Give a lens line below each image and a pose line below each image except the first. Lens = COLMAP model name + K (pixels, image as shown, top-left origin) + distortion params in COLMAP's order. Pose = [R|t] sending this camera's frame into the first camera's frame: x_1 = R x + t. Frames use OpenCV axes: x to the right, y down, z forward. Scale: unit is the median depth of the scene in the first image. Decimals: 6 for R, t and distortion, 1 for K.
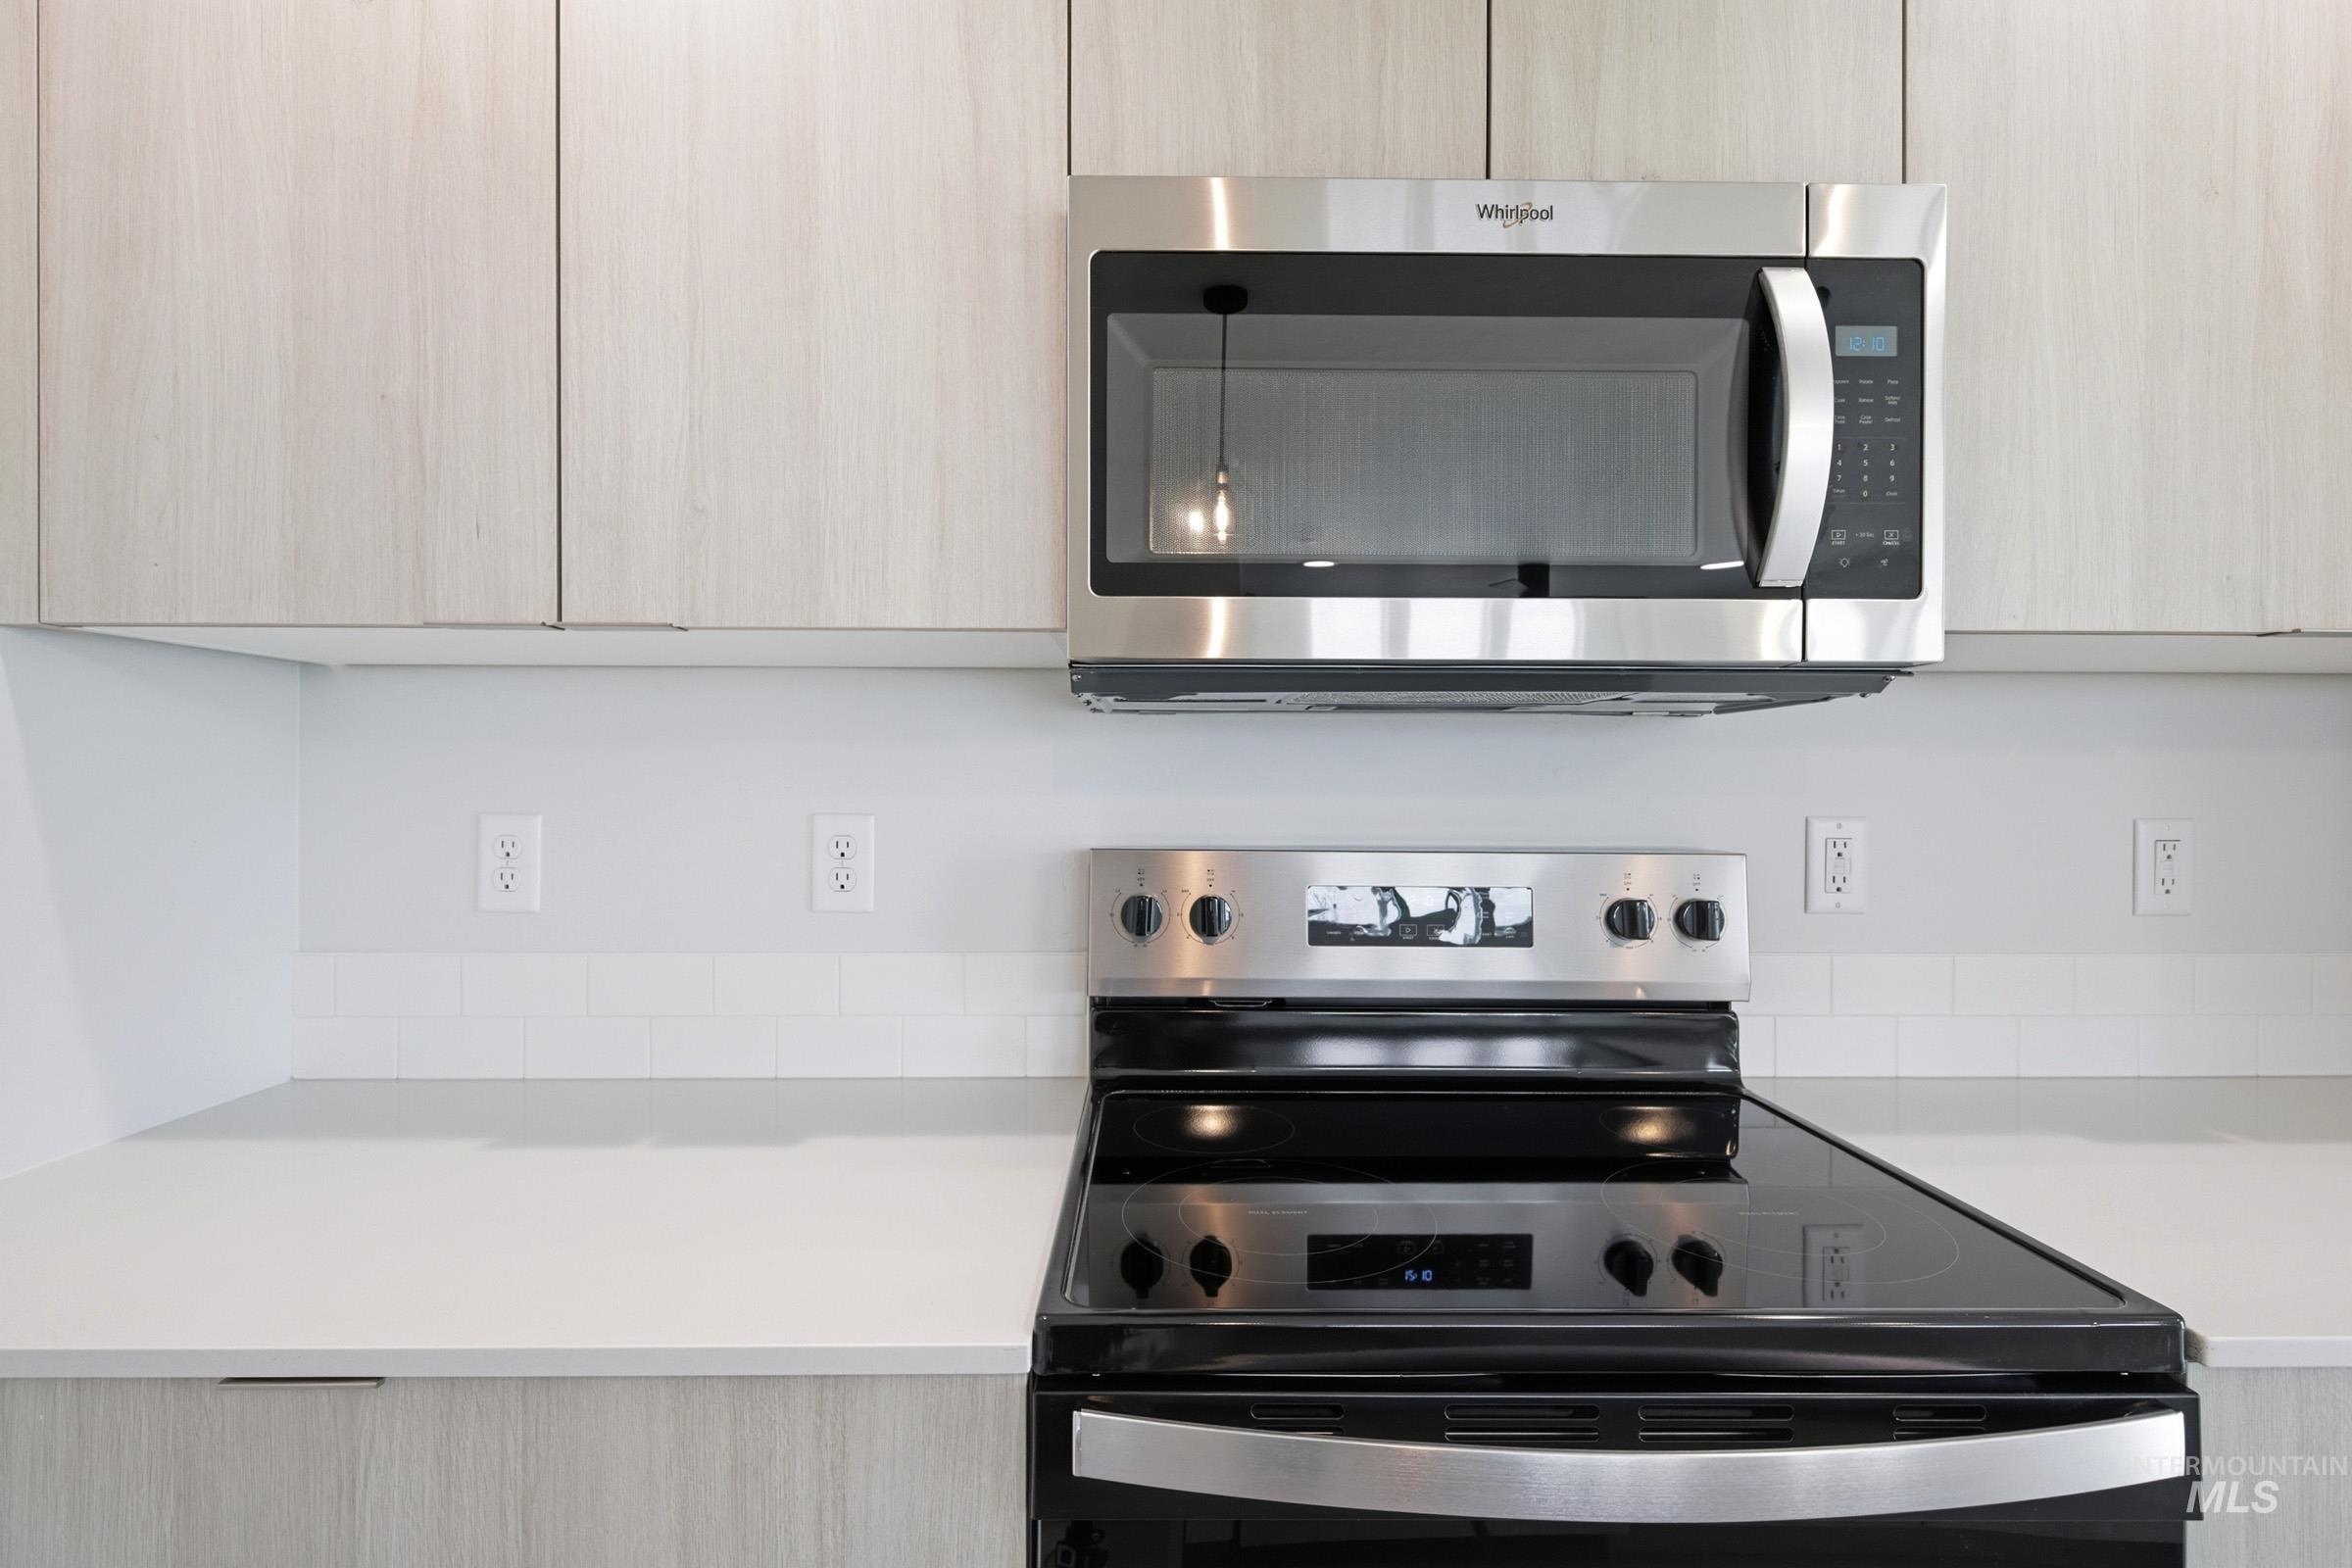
lens RADIAL K [[1109.8, 0, 1168.3], [0, 1109.8, 789.2], [0, 0, 1]] dist [0.014653, -0.007506]
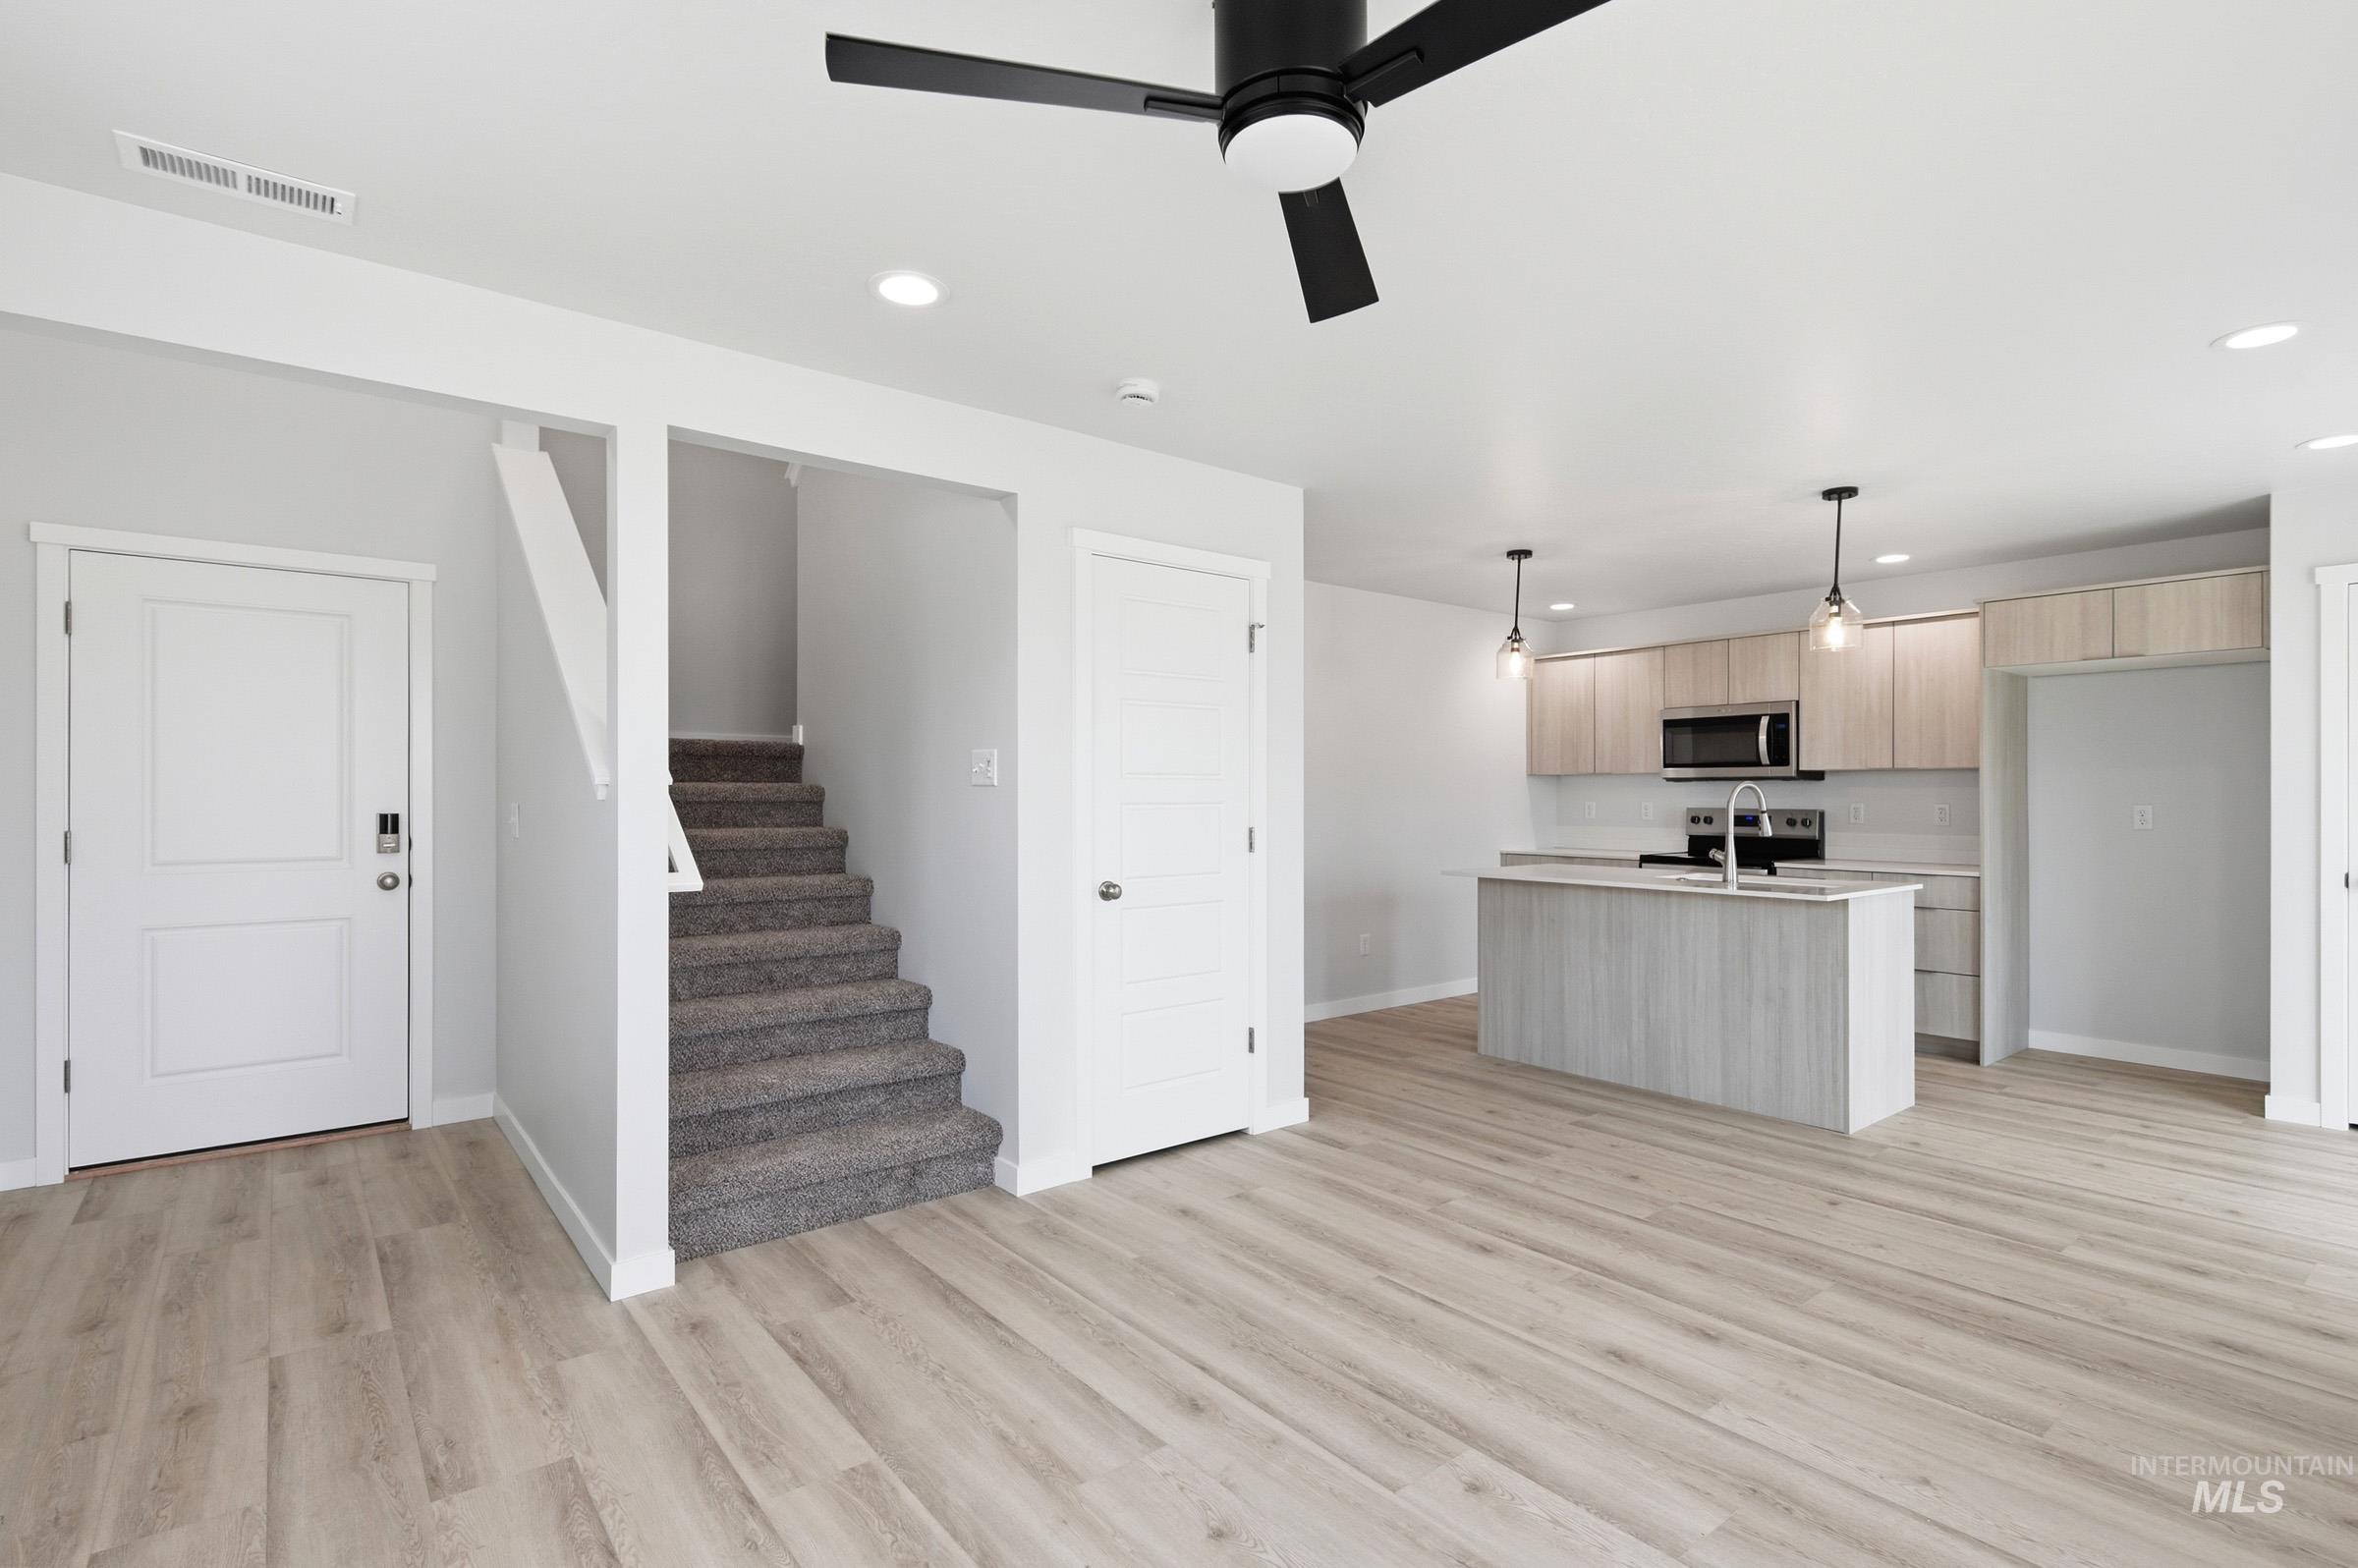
lens RADIAL K [[1112.6, 0, 1171.5], [0, 1112.6, 793.8], [0, 0, 1]] dist [0.014653, -0.007506]
pose [[0.608463, -0.003378, -0.793575, 3.435989], [-0.003007, 0.999974, -0.006562, 0.037179], [0.793576, 0.006379, 0.608437, -5.433701]]
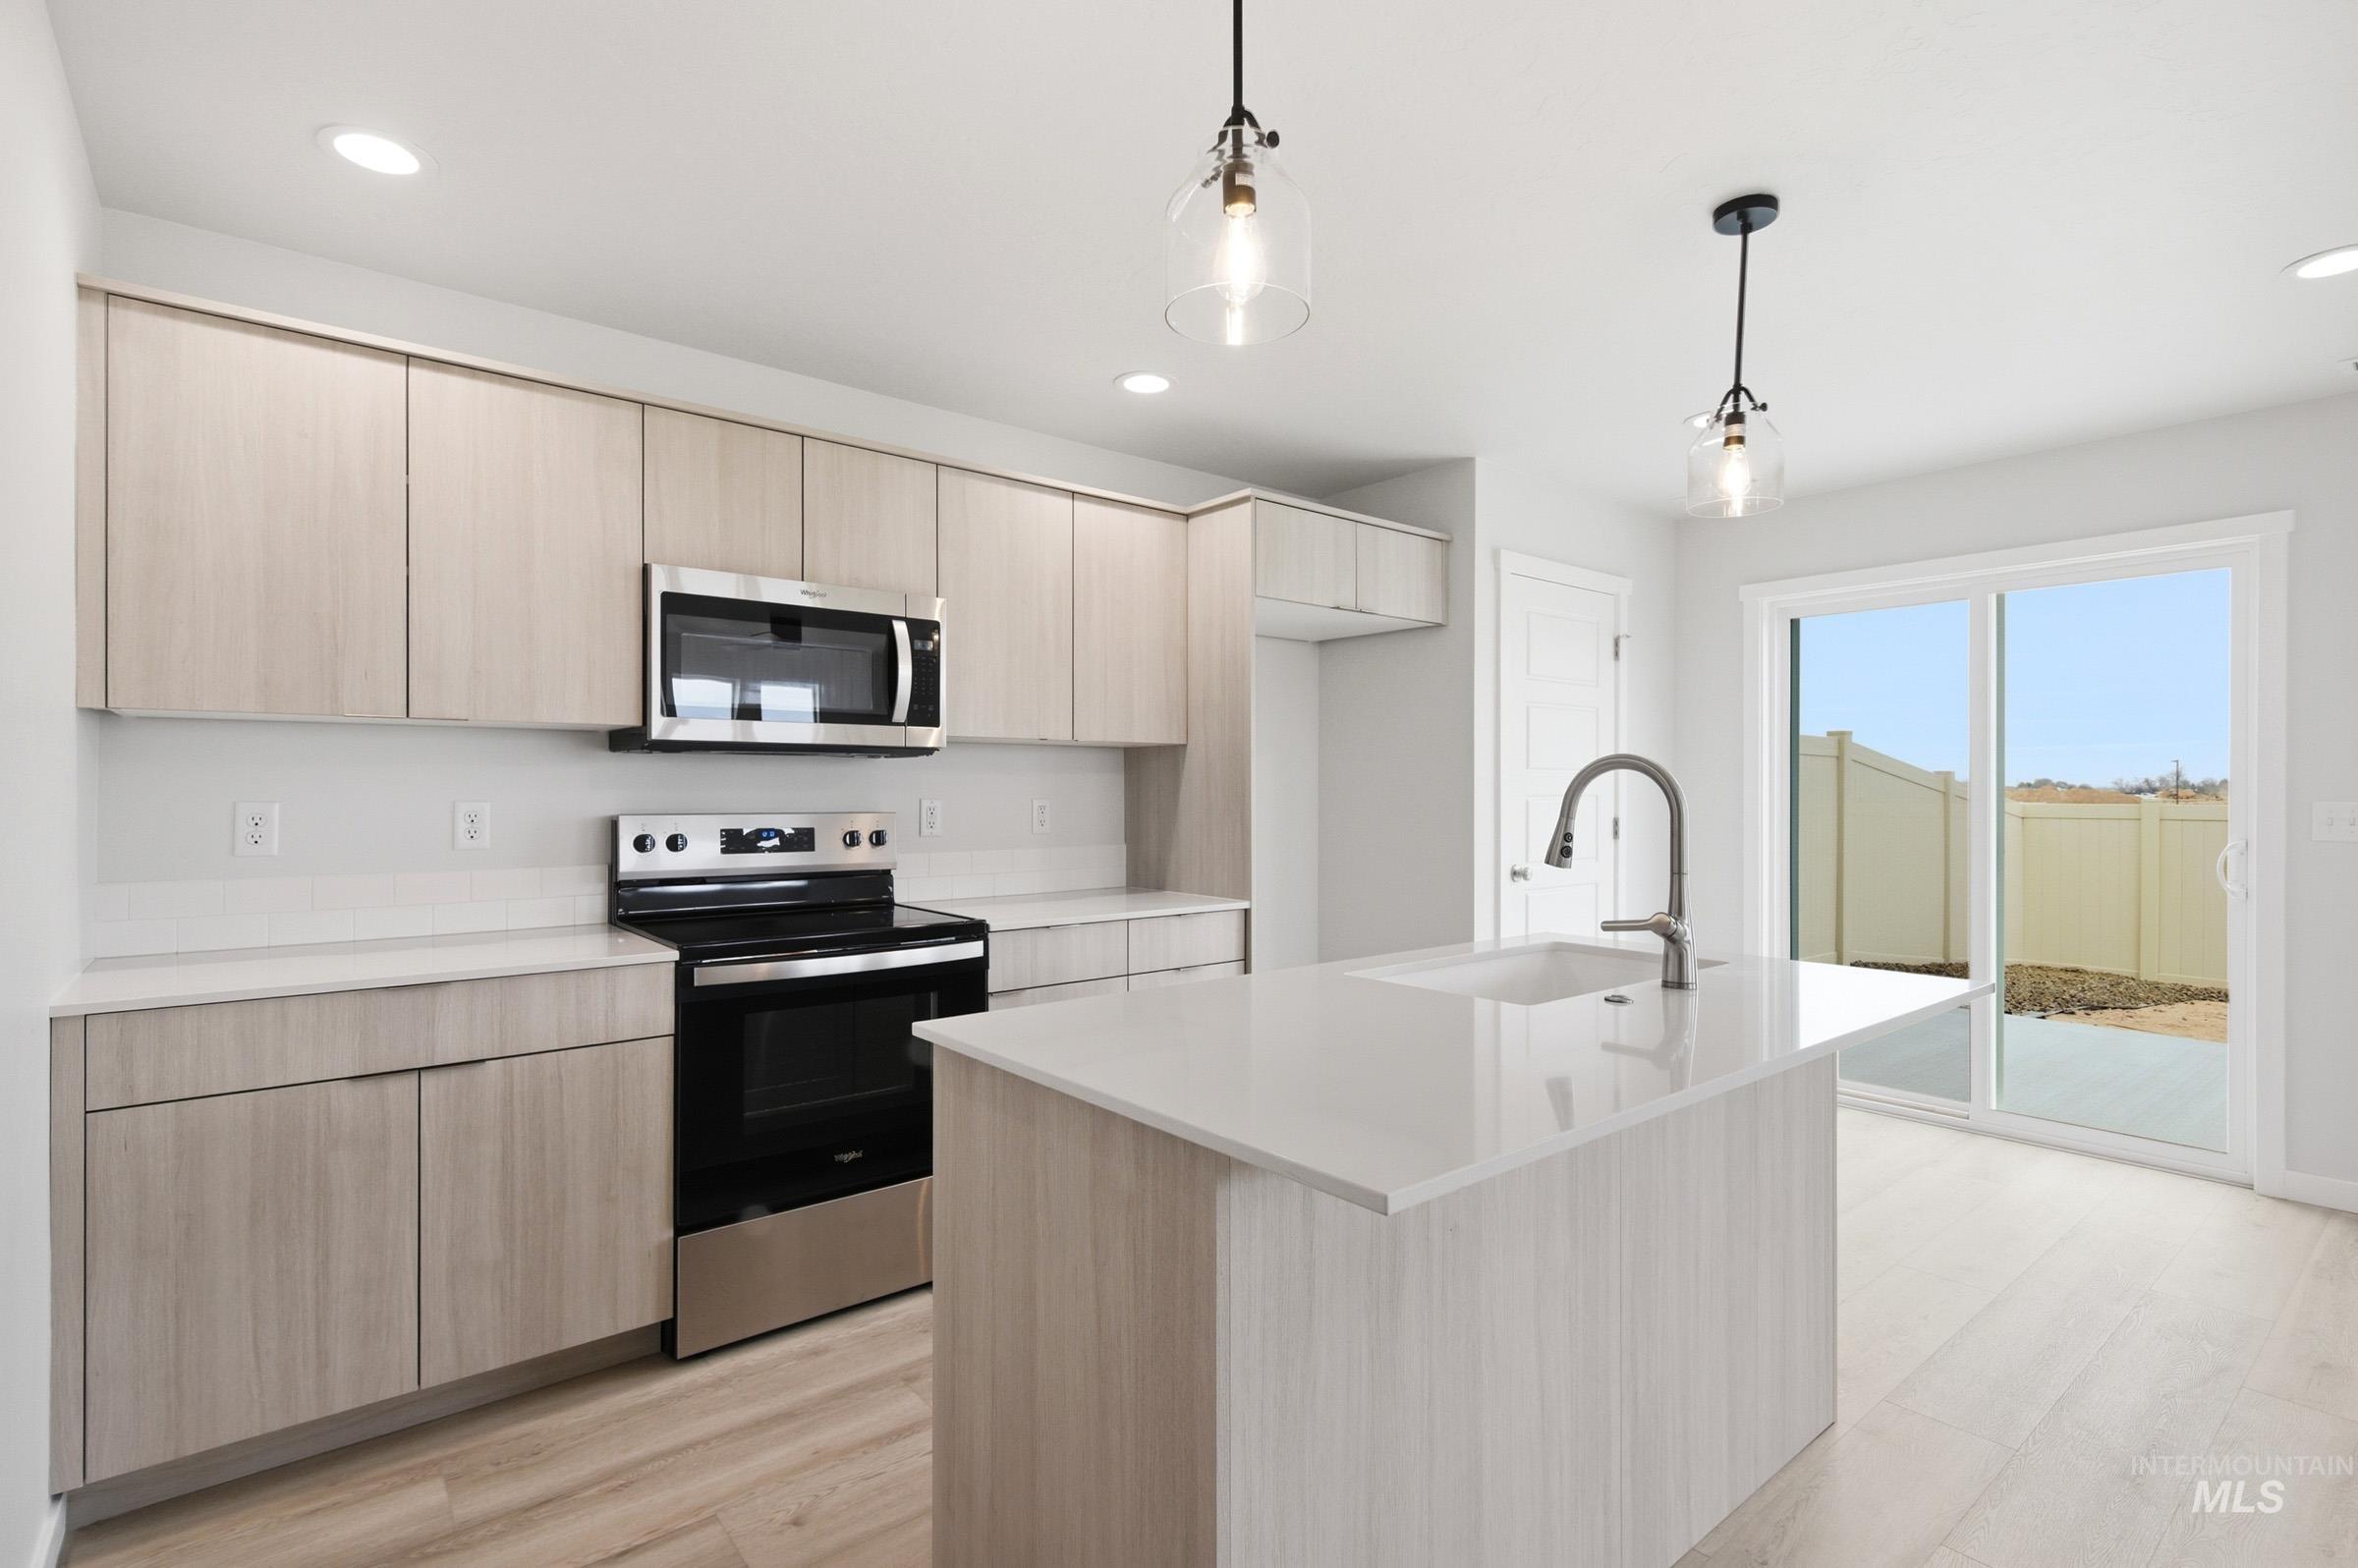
lens RADIAL K [[1112.6, 0, 1174.2], [0, 1112.6, 790.0], [0, 0, 1]] dist [0.014653, -0.007506]
pose [[0.784884, -0.002092, 0.619640, -0.737320], [0.003570, 0.999993, -0.001146, 0.013896], [-0.619633, 0.003111, 0.784886, -1.831432]]
